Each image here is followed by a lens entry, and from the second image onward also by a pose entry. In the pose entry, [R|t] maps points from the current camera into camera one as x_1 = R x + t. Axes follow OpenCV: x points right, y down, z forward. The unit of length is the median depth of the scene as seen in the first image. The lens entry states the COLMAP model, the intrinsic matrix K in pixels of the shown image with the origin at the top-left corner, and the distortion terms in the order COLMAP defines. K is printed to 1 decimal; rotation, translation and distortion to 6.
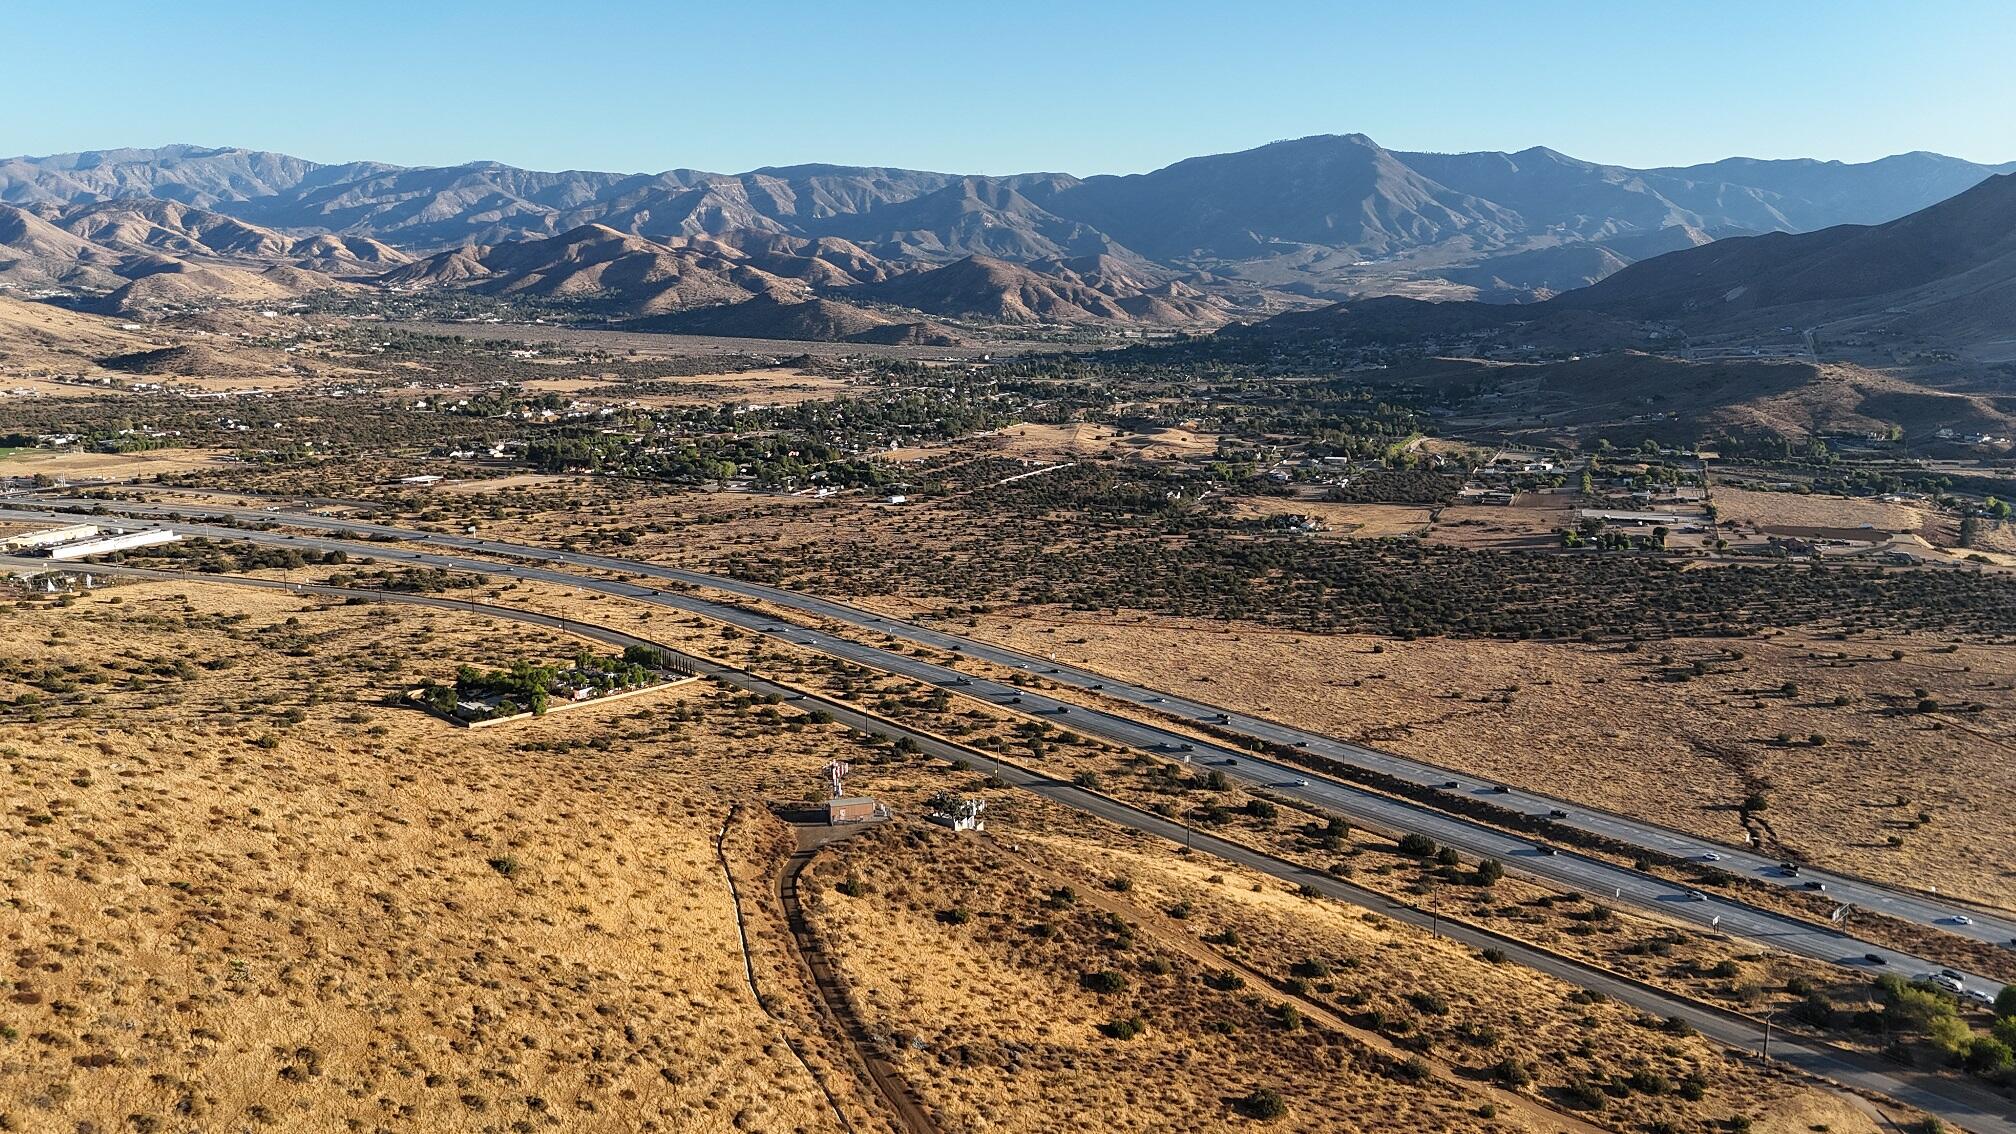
lens RADIAL K [[1503.0, 0, 1013.6], [0, 1503.0, 540.9], [0, 0, 1]] dist [0.085223, -0.099744]
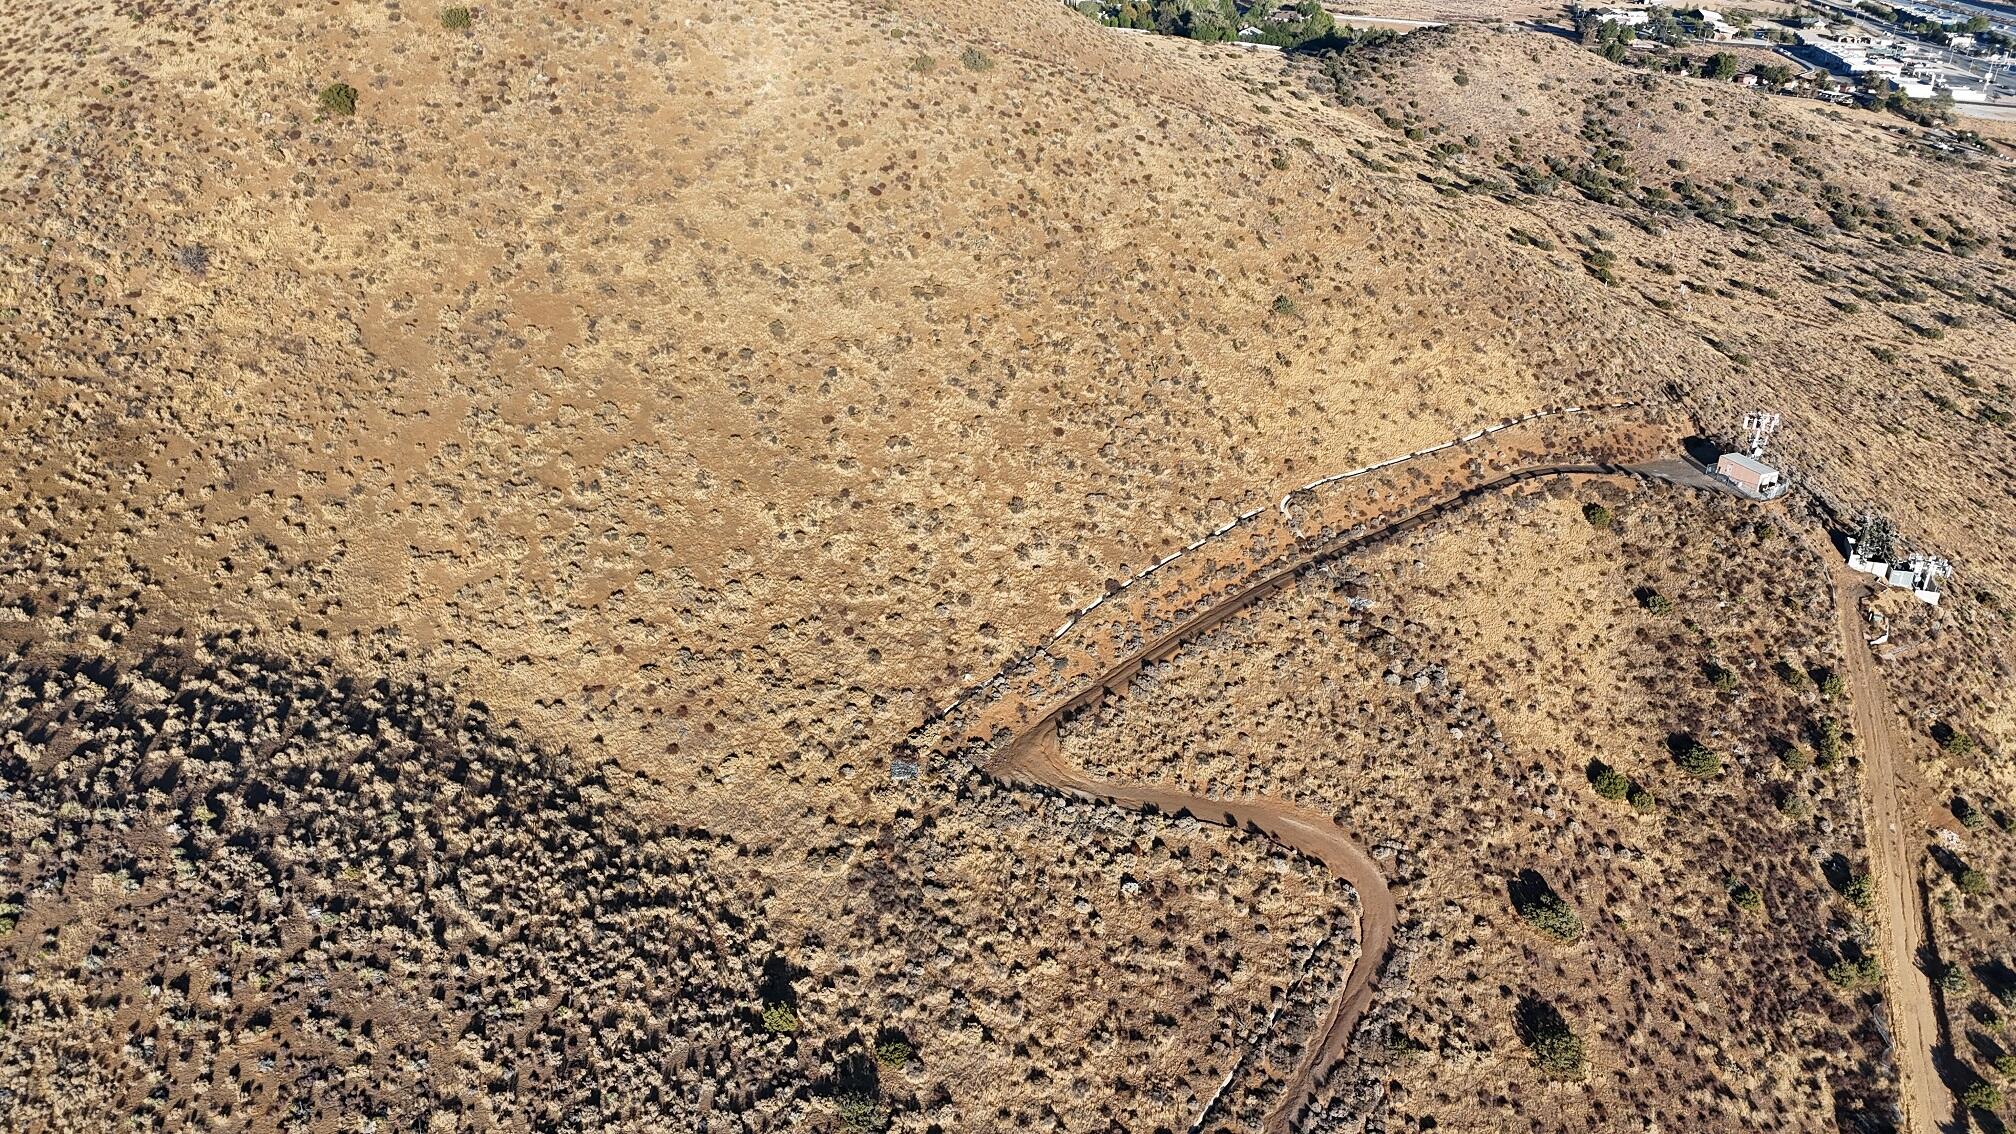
lens RADIAL K [[1503.0, 0, 1013.6], [0, 1503.0, 540.9], [0, 0, 1]] dist [0.085223, -0.099744]
pose [[0.121886, 0.436343, -0.891487, 0.661002], [-0.197494, 0.890885, 0.409047, -0.055412], [0.972697, 0.126206, 0.194761, 0.496815]]
